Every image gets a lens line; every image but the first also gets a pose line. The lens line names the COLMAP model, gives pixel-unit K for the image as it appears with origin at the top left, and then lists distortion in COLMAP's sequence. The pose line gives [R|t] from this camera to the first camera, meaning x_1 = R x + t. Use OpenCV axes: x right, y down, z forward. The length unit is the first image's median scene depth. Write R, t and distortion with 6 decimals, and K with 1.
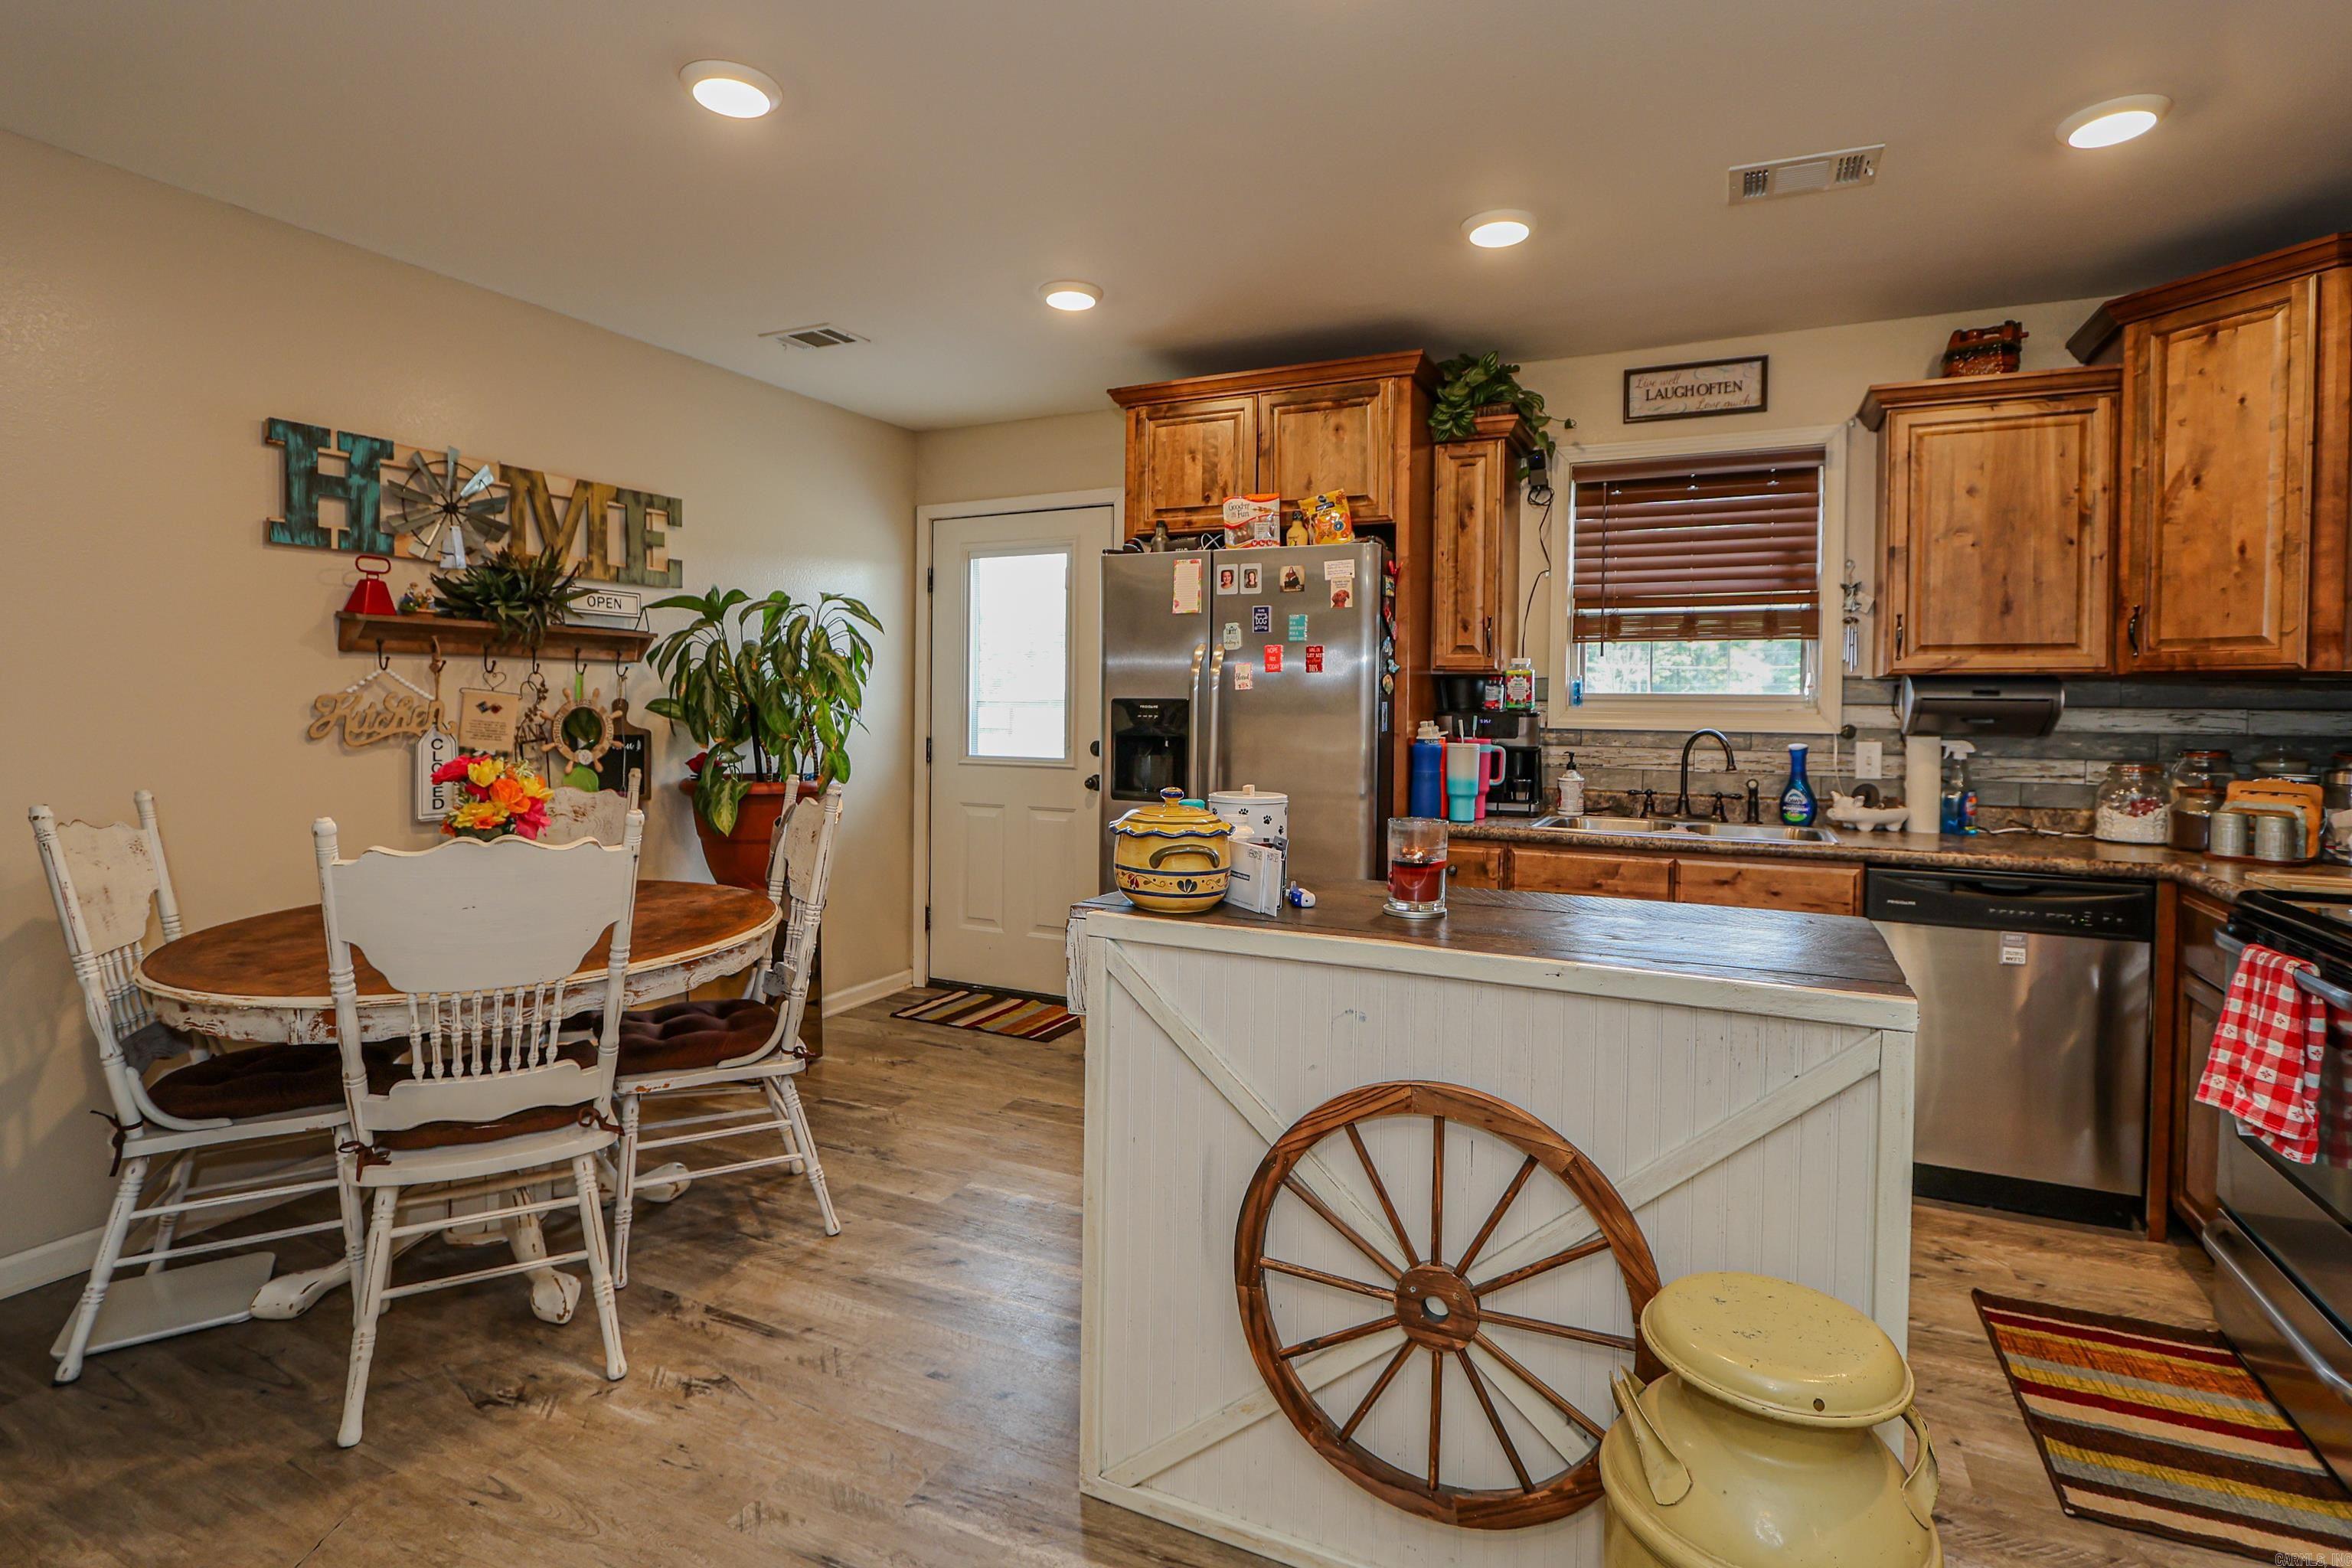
lens RADIAL K [[1133.1, 0, 1182.3], [0, 1133.1, 733.5], [0, 0, 1]] dist [-0.014227, 0.000101]
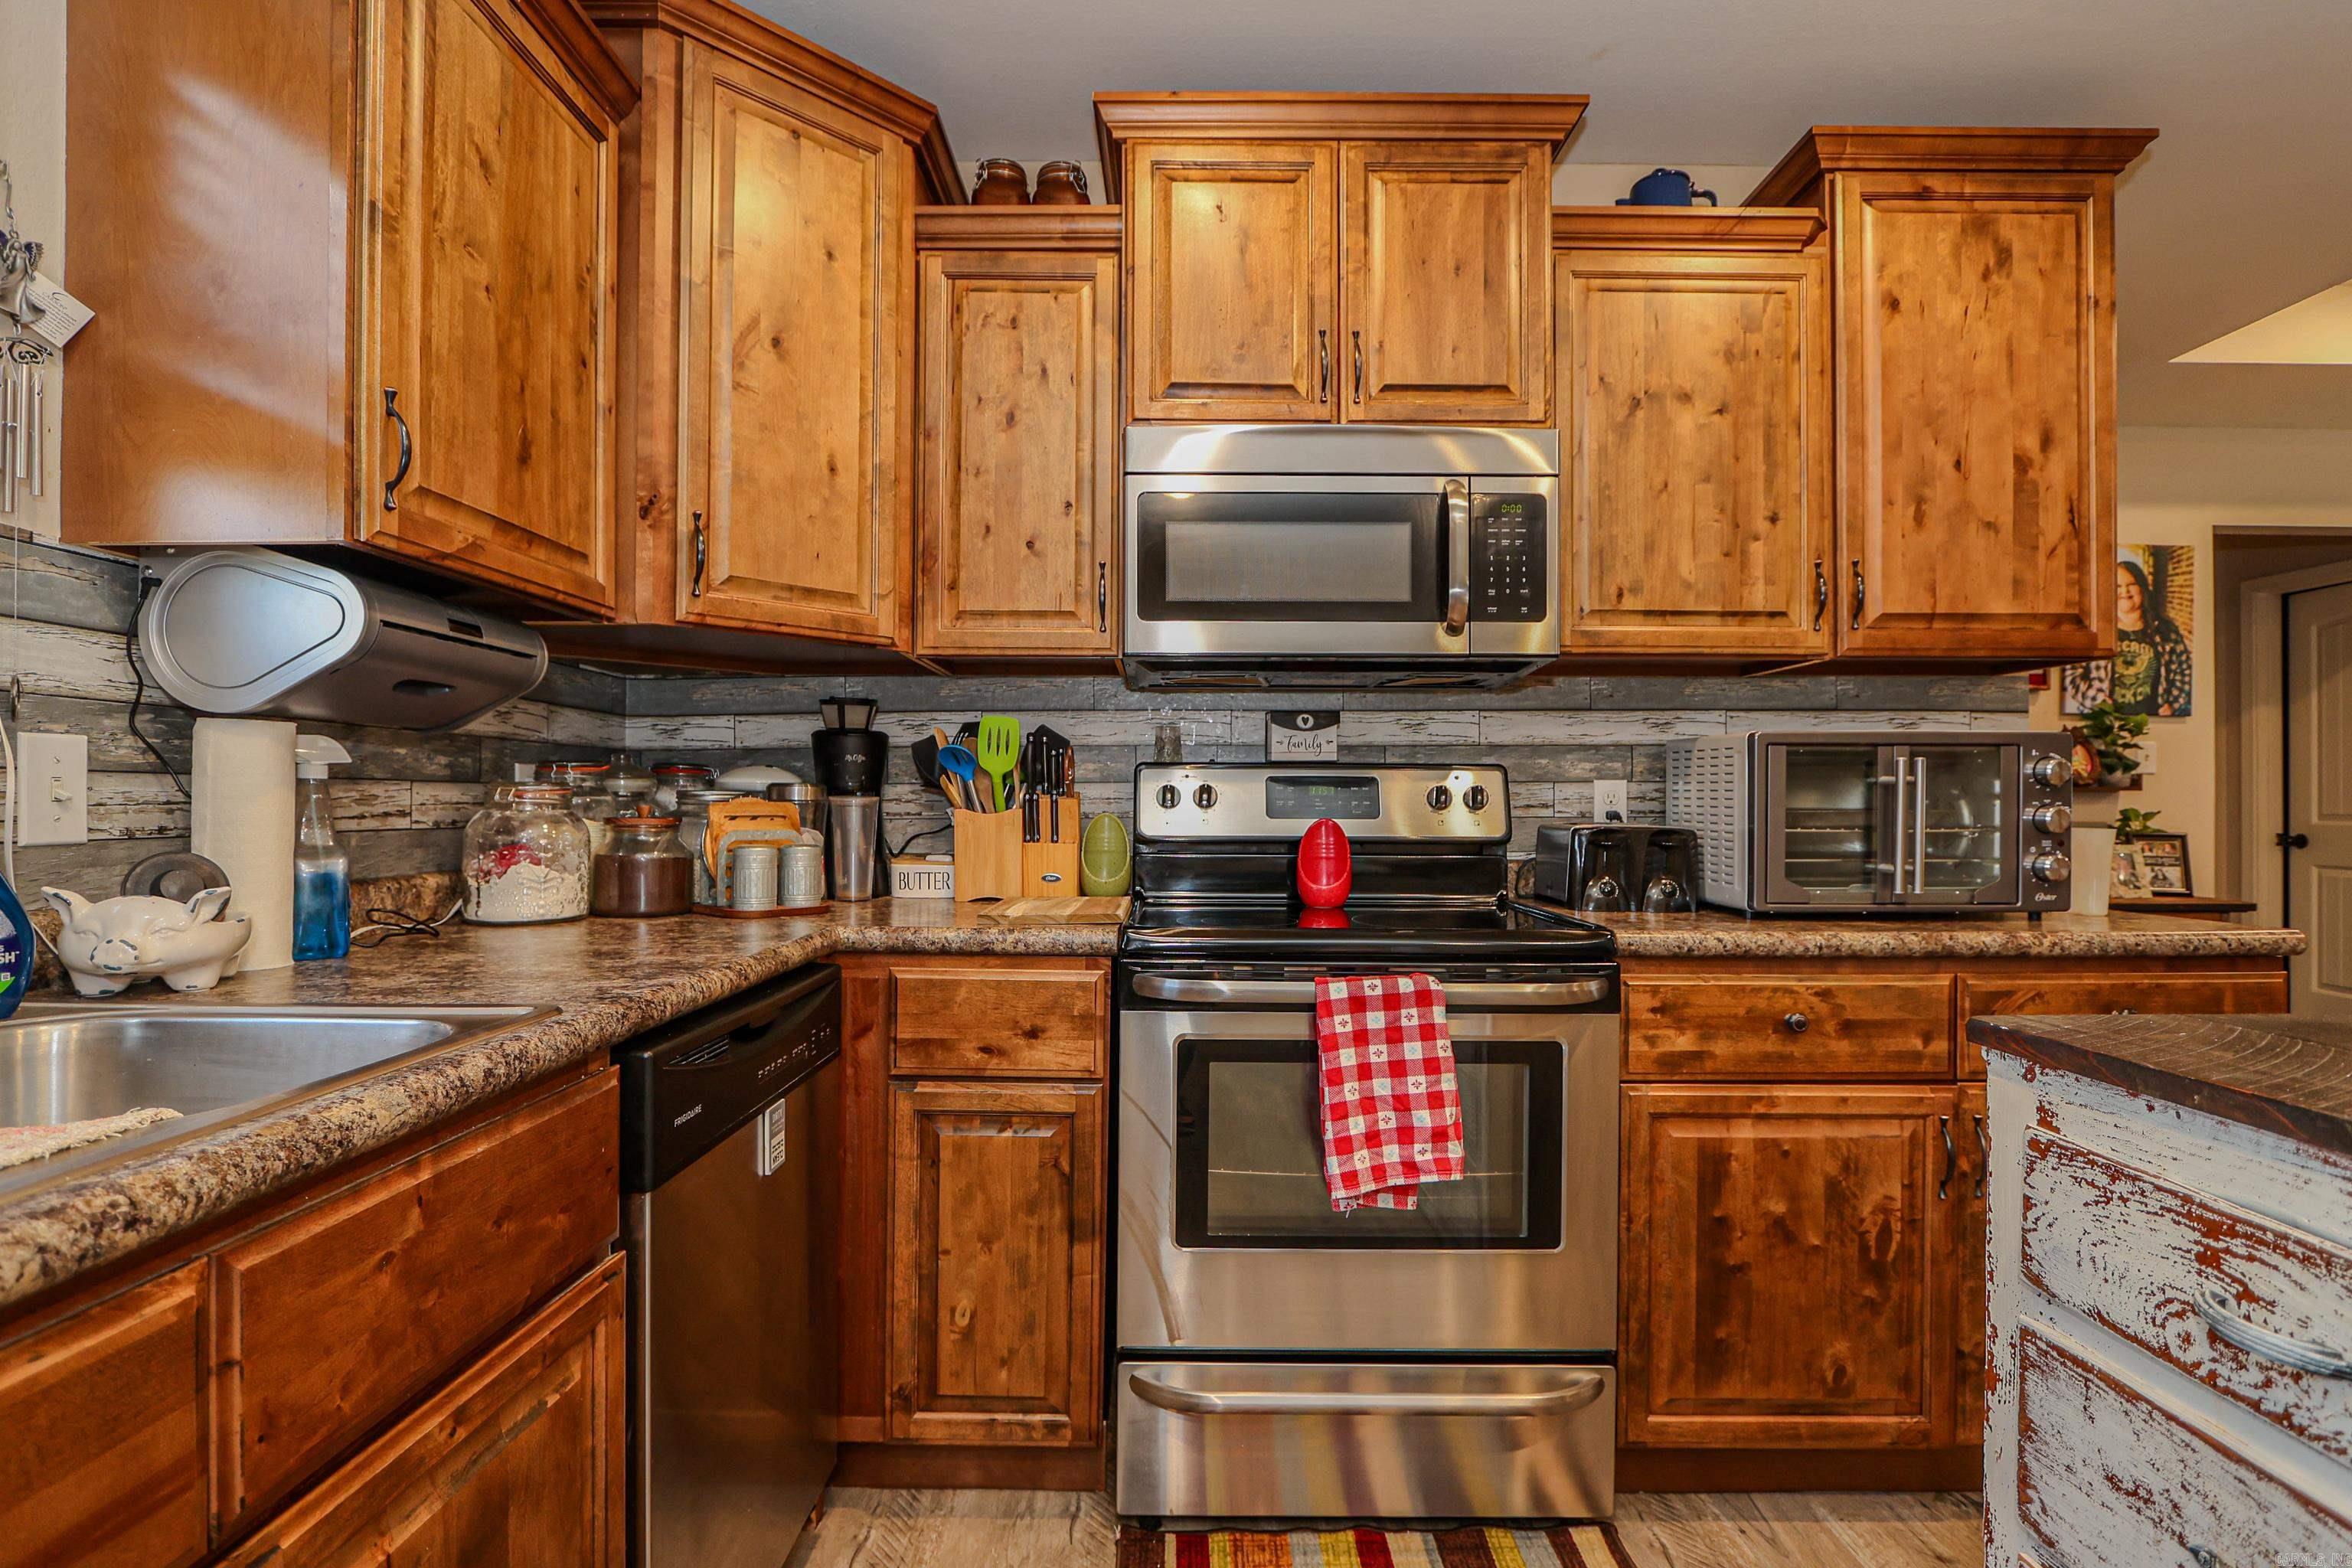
lens RADIAL K [[1125.3, 0, 1183.3], [0, 1125.3, 798.4], [0, 0, 1]] dist [-0.027797, 0.010746]
pose [[-0.435270, -0.006565, 0.900276, 0.166547], [0.017991, 0.999710, 0.015988, 0.027658], [-0.900120, 0.023156, -0.435025, 0.843233]]
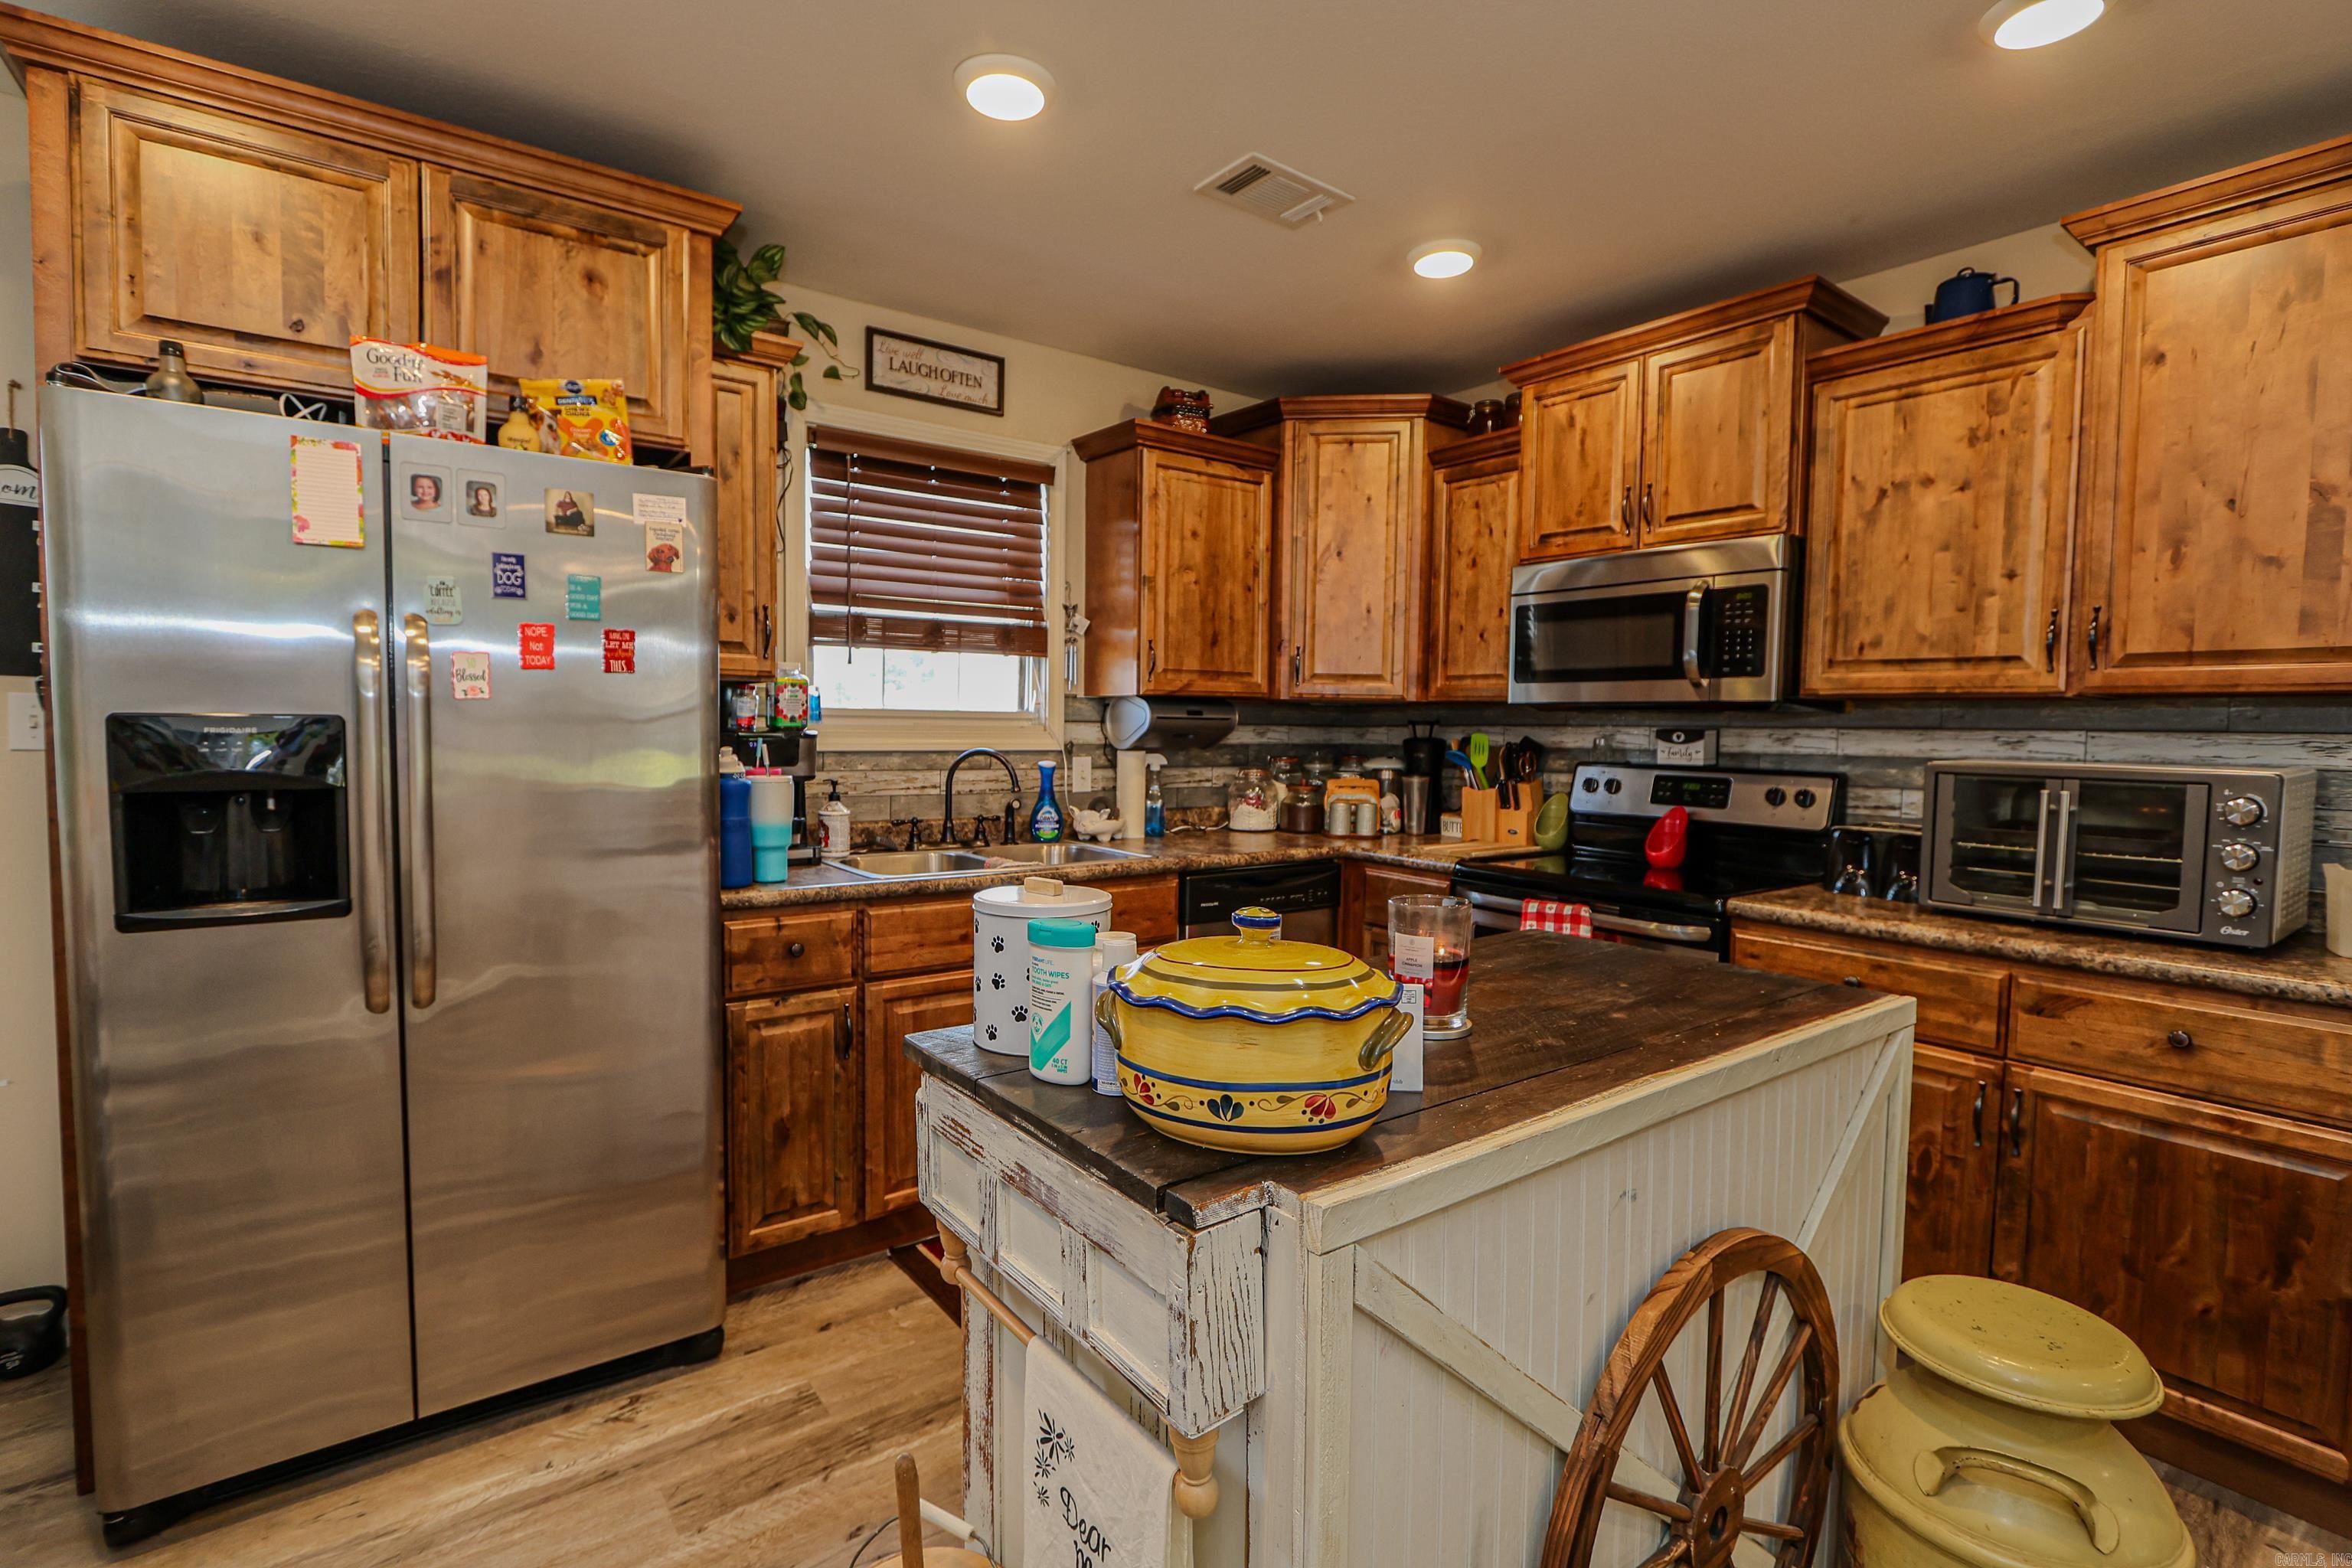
lens RADIAL K [[1088.7, 0, 1176.0], [0, 1088.7, 784.0], [0, 0, 1]] dist [-0.022264, -0.000123]
pose [[0.459151, -0.053067, 0.886772, -0.260884], [0.014224, 0.998525, 0.052390, -0.019453], [-0.888245, -0.011441, 0.459228, 0.452960]]
